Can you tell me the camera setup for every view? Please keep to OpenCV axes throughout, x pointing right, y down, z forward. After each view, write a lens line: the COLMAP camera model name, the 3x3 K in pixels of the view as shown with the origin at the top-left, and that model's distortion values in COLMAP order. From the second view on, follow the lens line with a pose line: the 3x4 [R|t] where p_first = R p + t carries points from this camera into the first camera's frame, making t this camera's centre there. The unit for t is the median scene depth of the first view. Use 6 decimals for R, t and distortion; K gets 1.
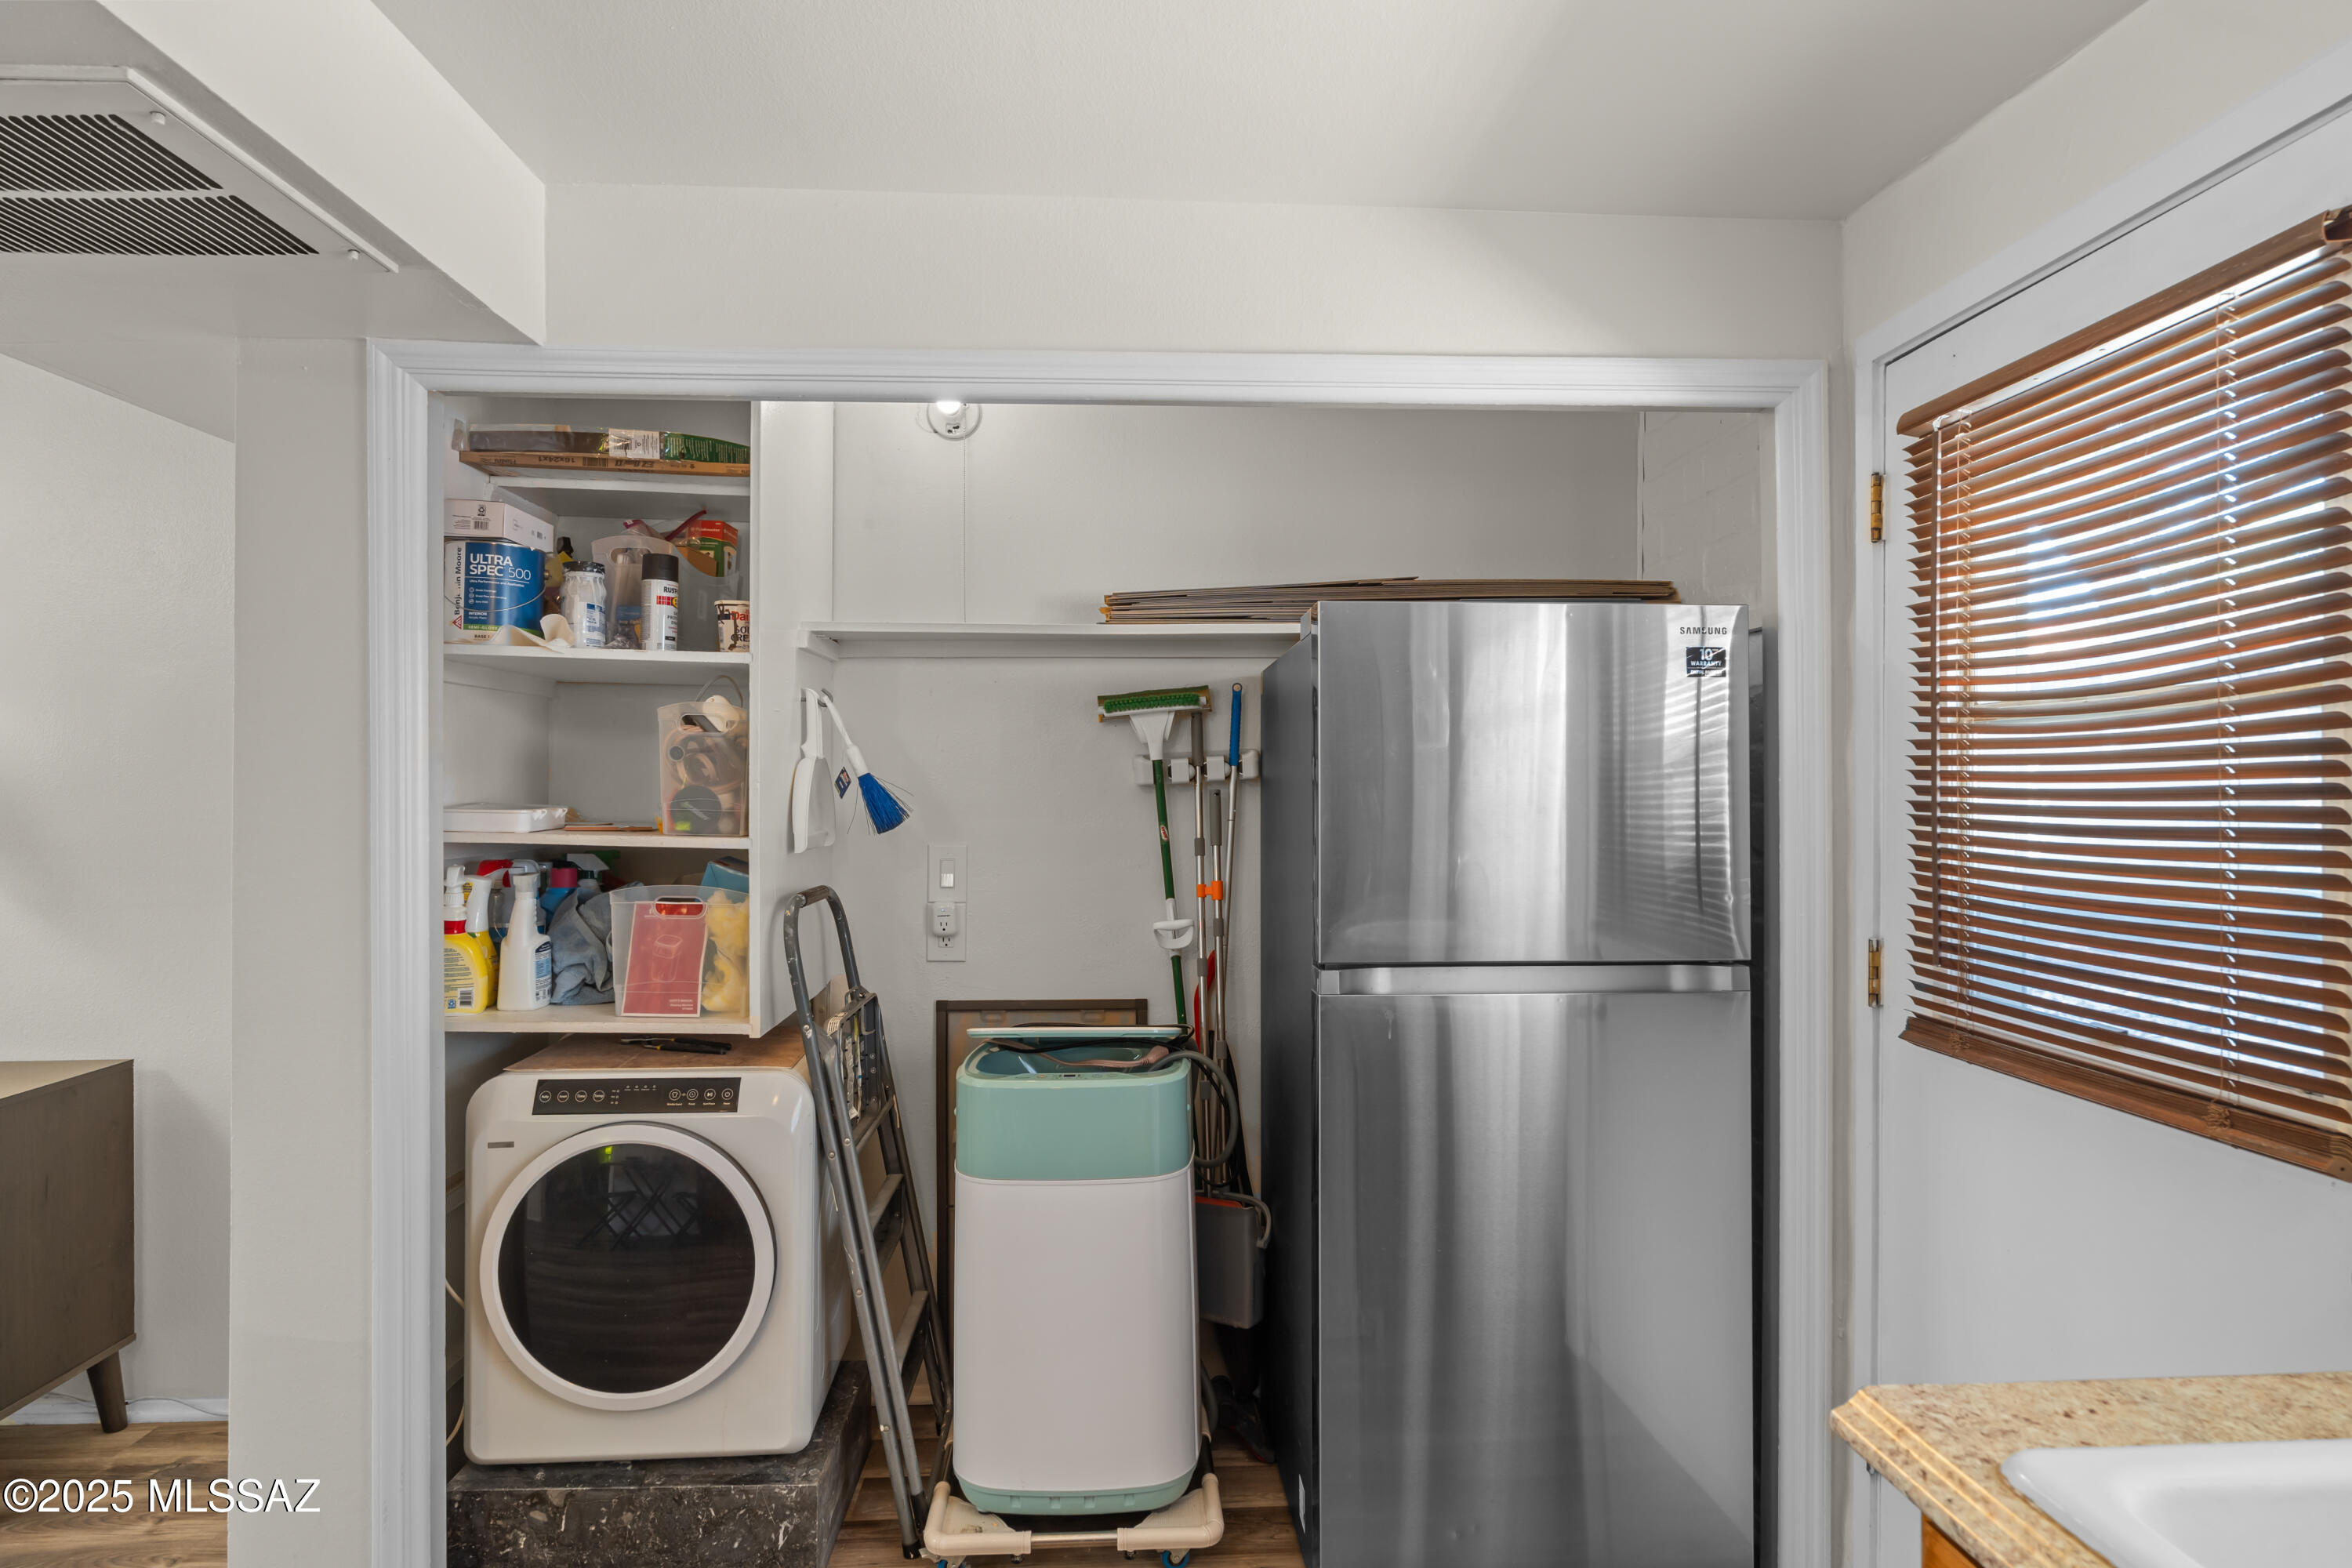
lens RADIAL K [[1305.6, 0, 1176.1], [0, 1305.6, 783.1], [0, 0, 1]] dist [0.000902, 0.002495]
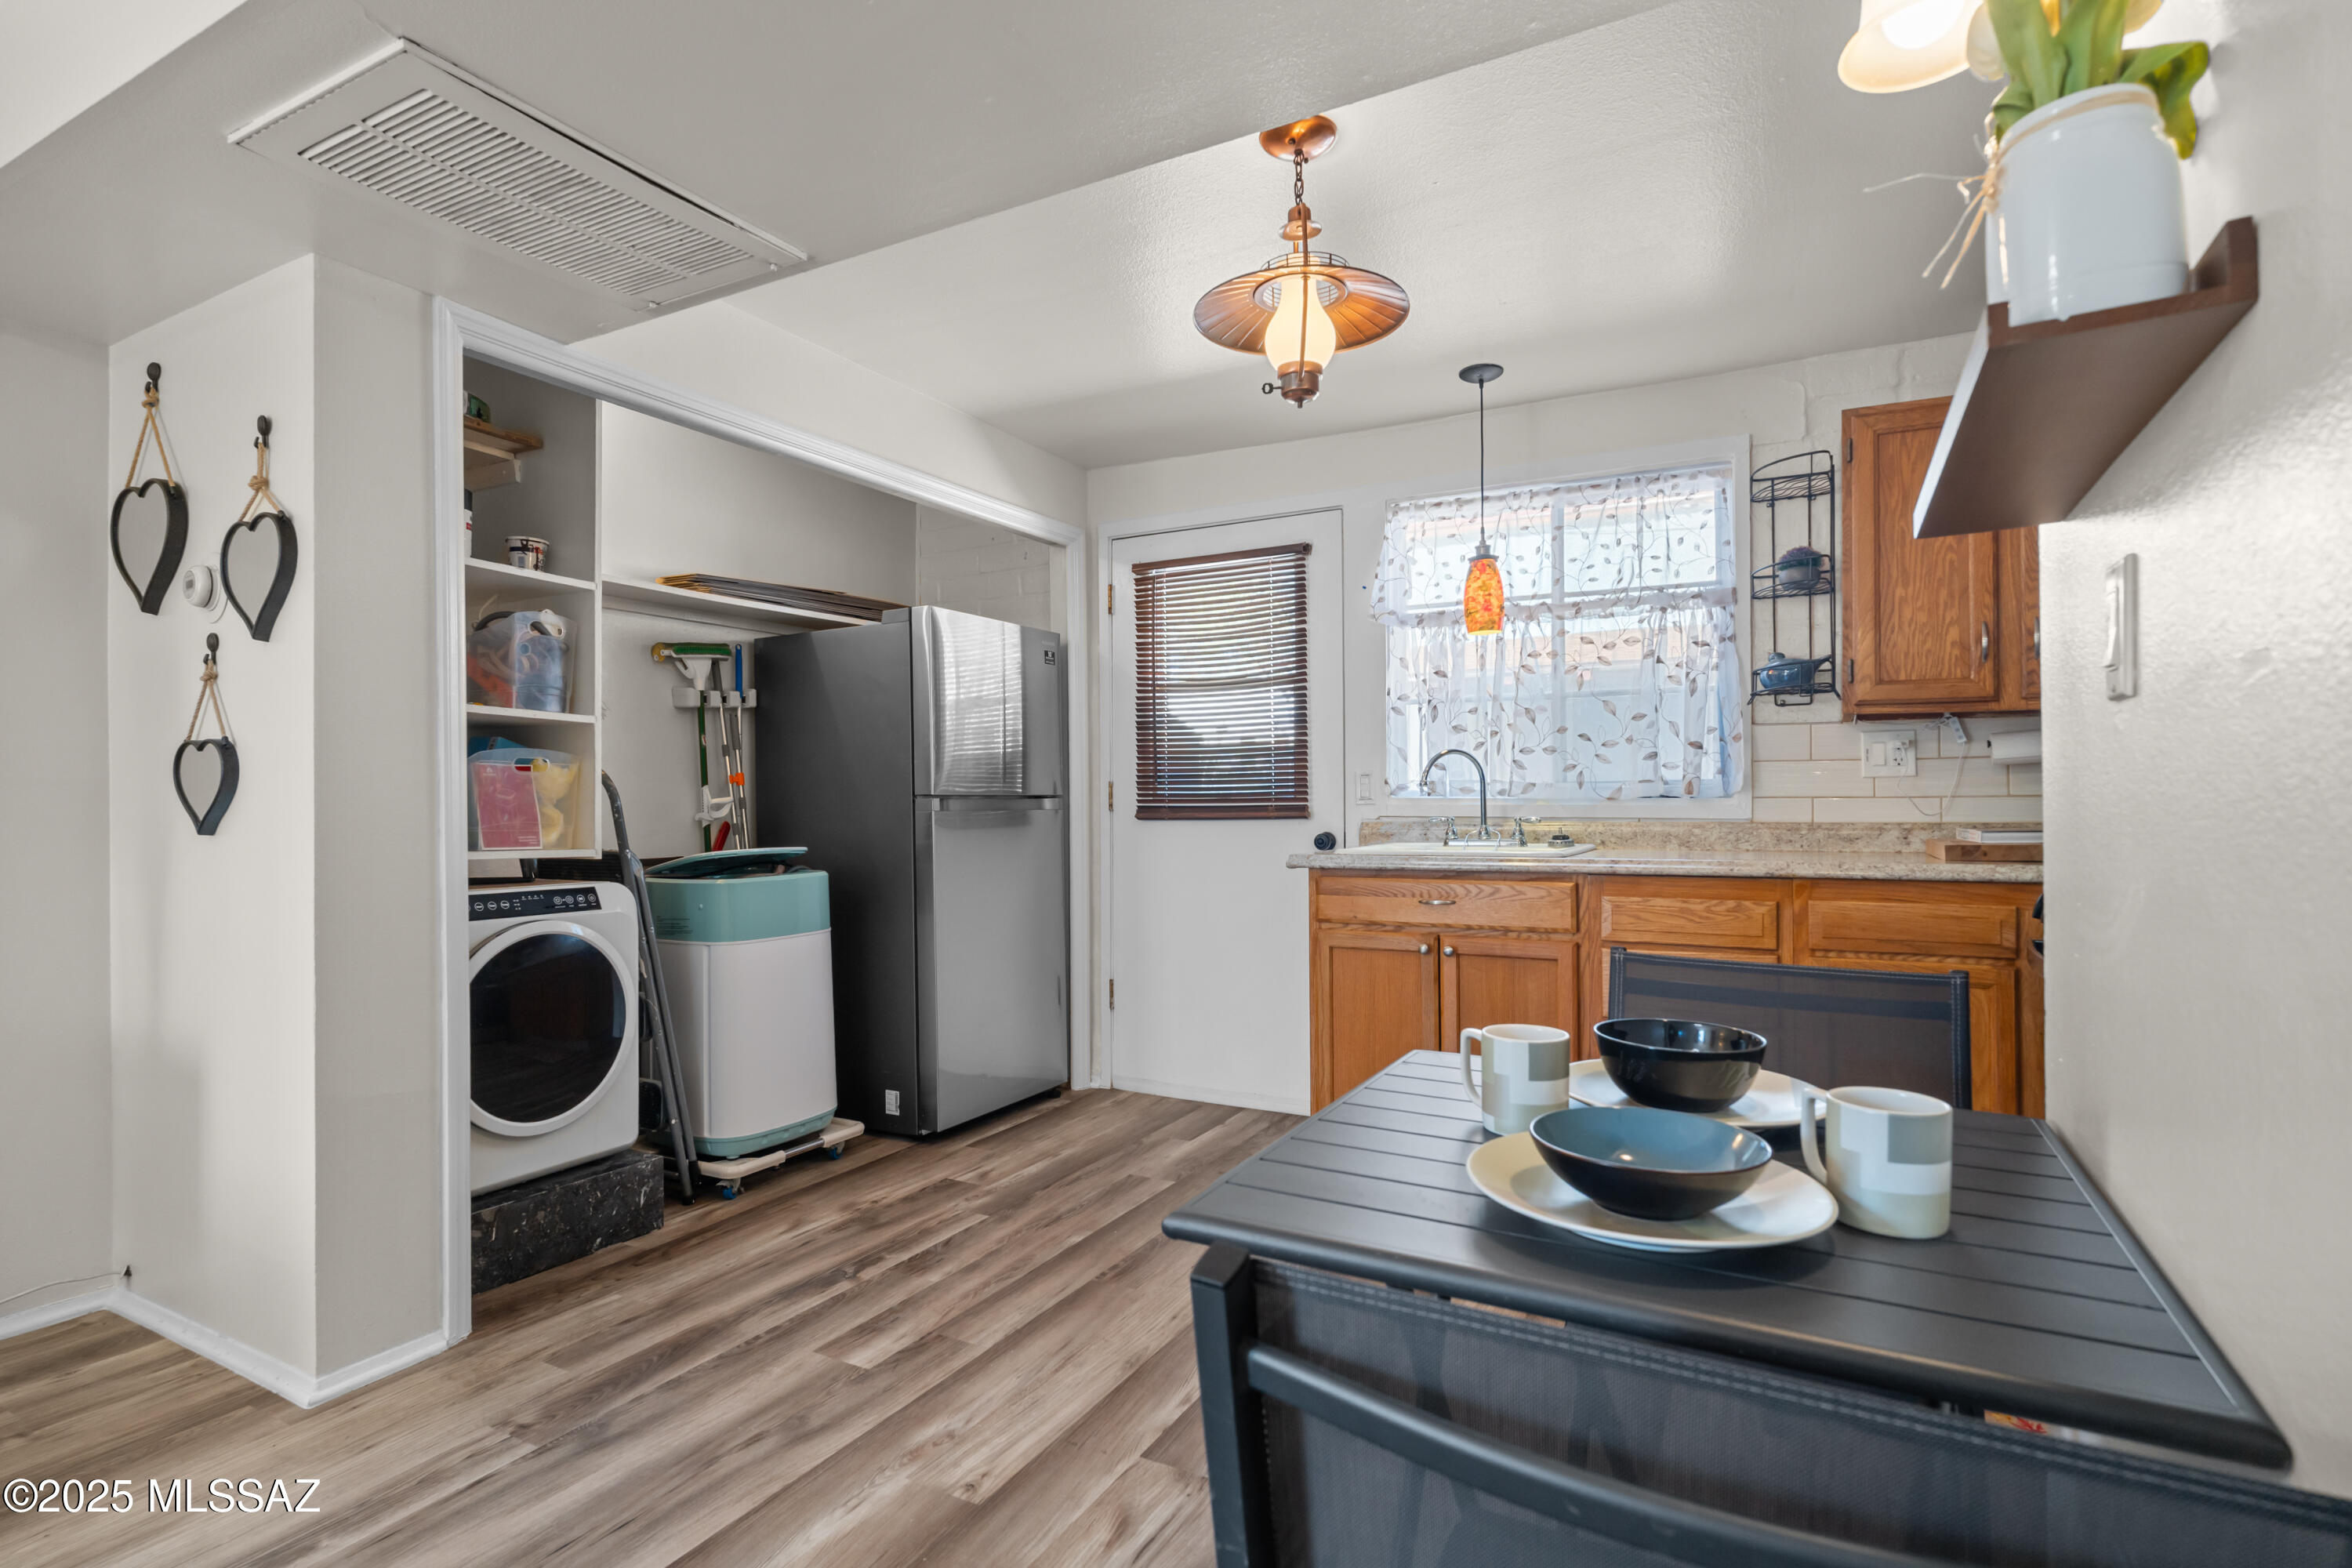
lens RADIAL K [[1161.8, 0, 1178.7], [0, 1161.8, 801.3], [0, 0, 1]] dist [0.000471, -0.000620]
pose [[0.516847, -0.004458, 0.856066, -1.084536], [0.006537, 0.999978, 0.001260, 0.137711], [-0.856053, 0.004945, 0.516865, -0.175896]]
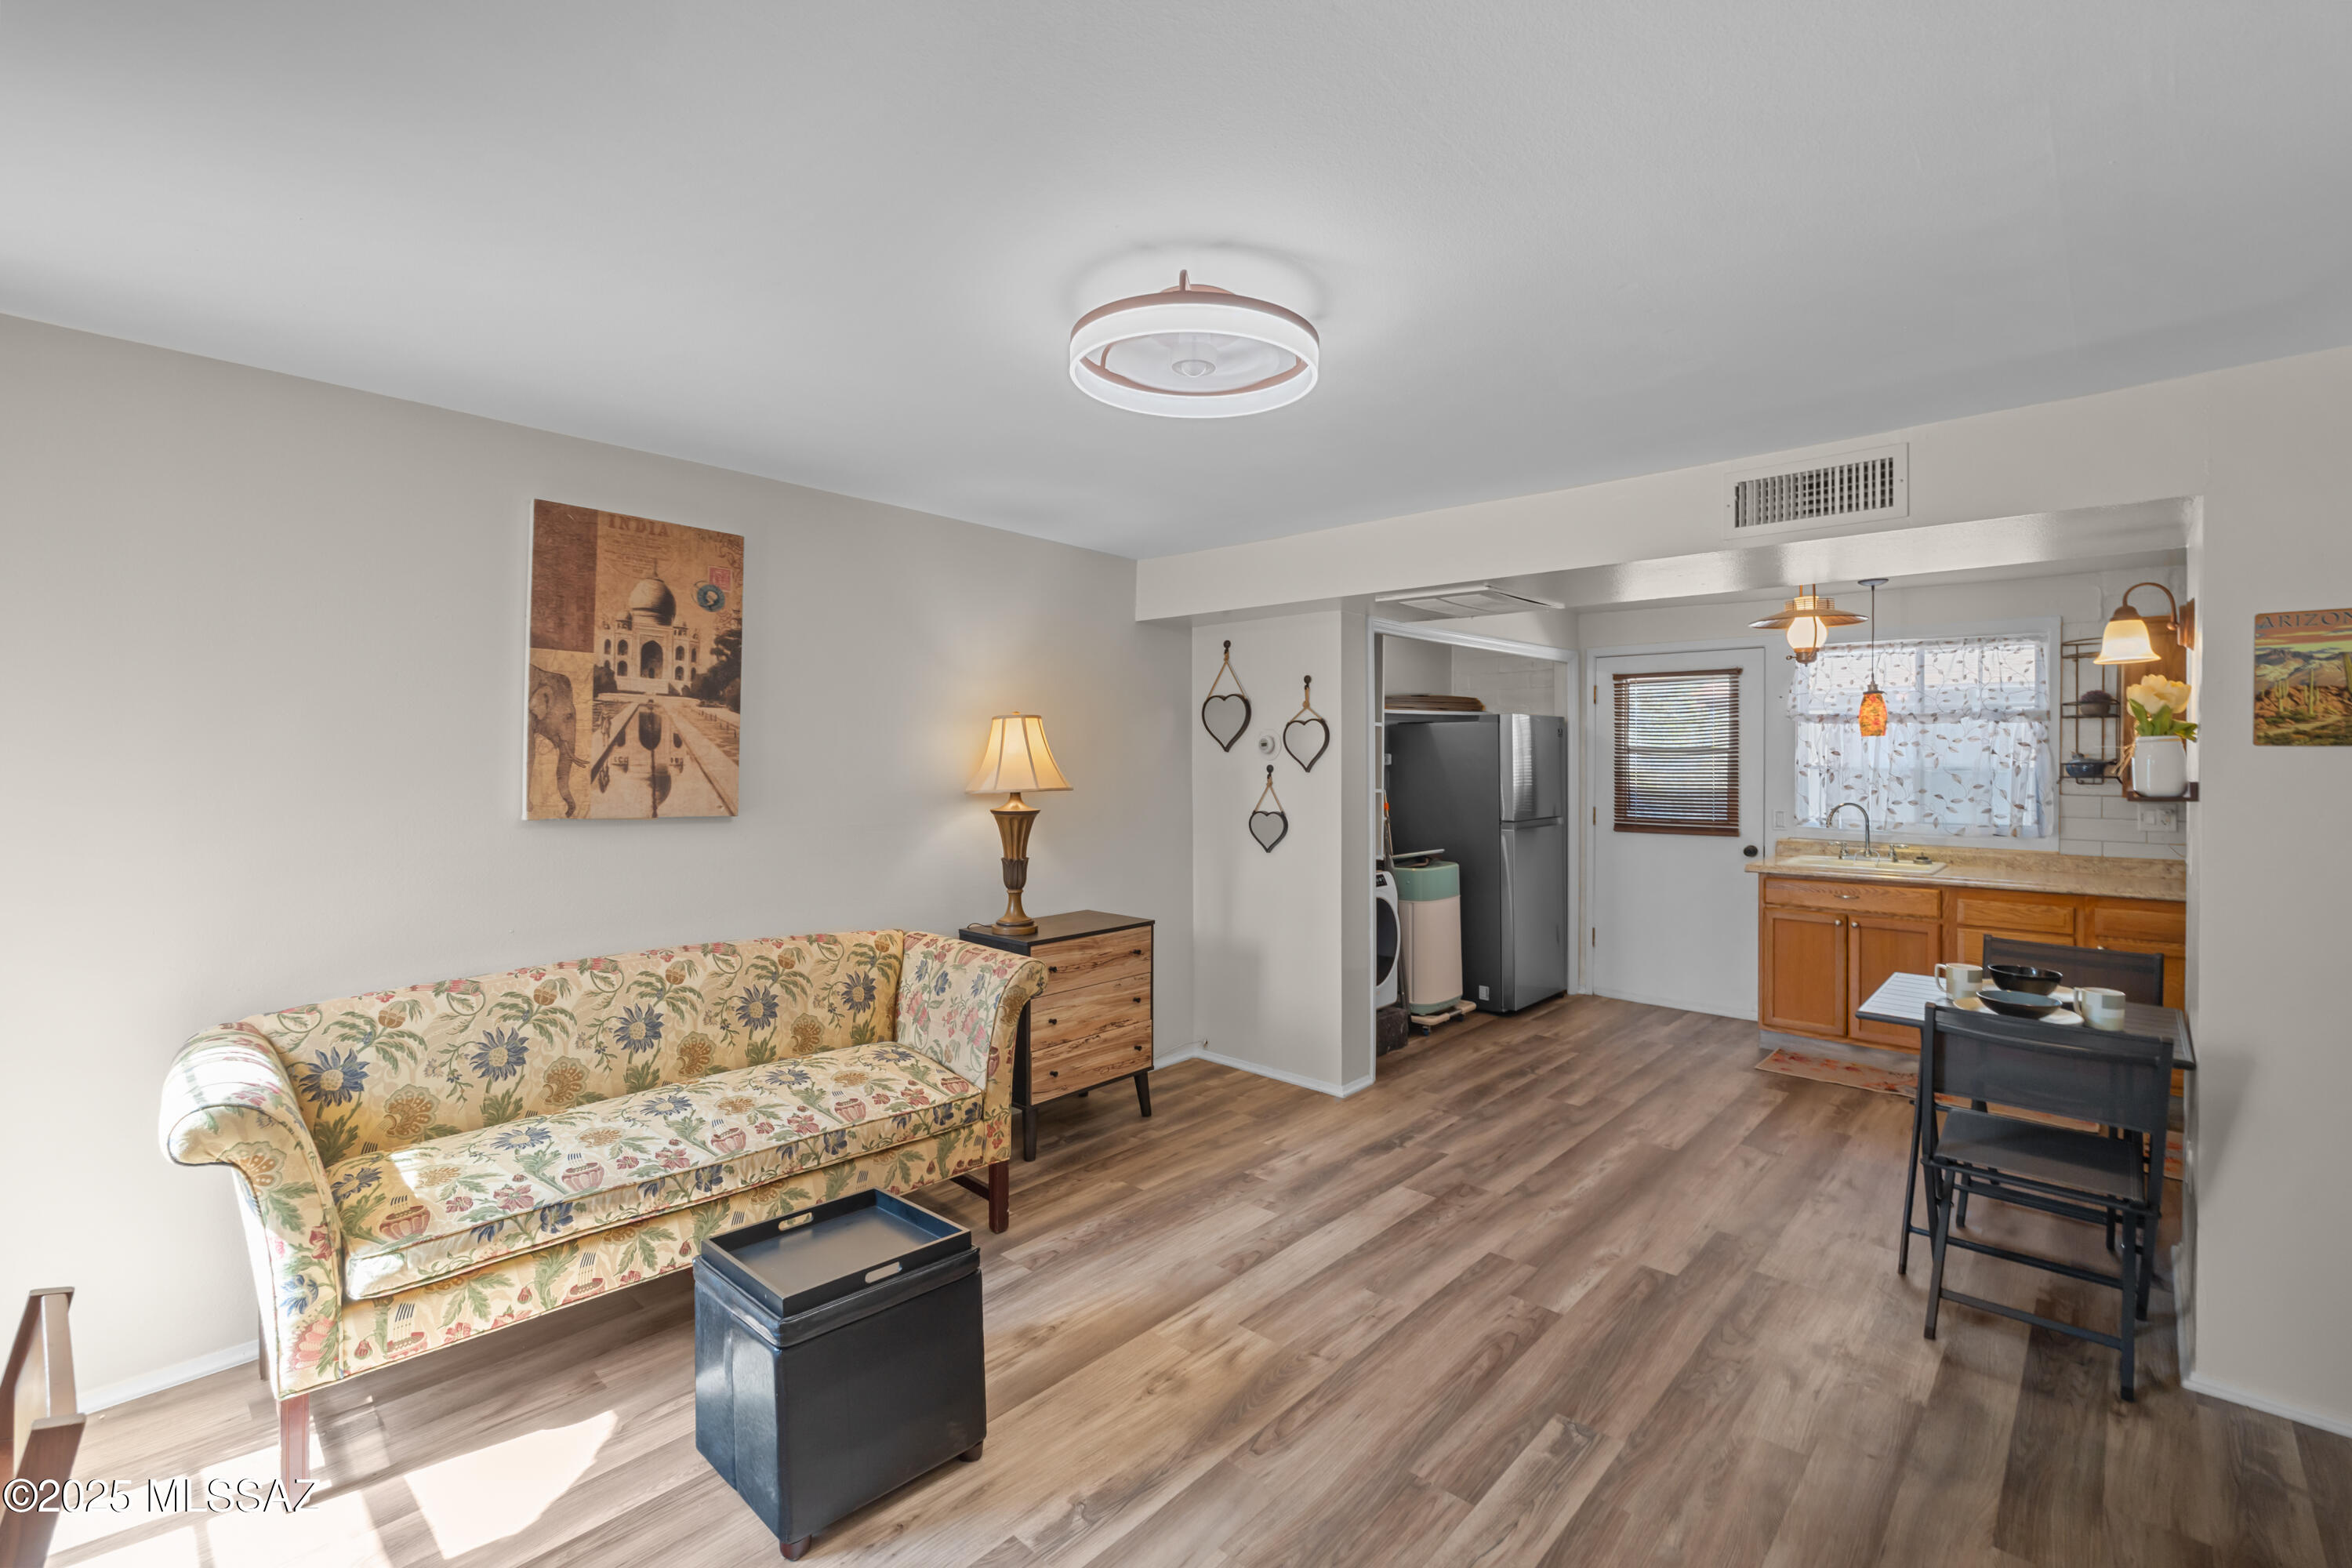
lens RADIAL K [[1038.0, 0, 1175.1], [0, 1038.0, 763.8], [0, 0, 1]] dist [0.002567, -0.000826]
pose [[0.711153, -0.007437, 0.702997, -2.246812], [-0.000123, 0.999943, 0.010703, -0.036578], [-0.703037, -0.007698, 0.711112, -0.278260]]
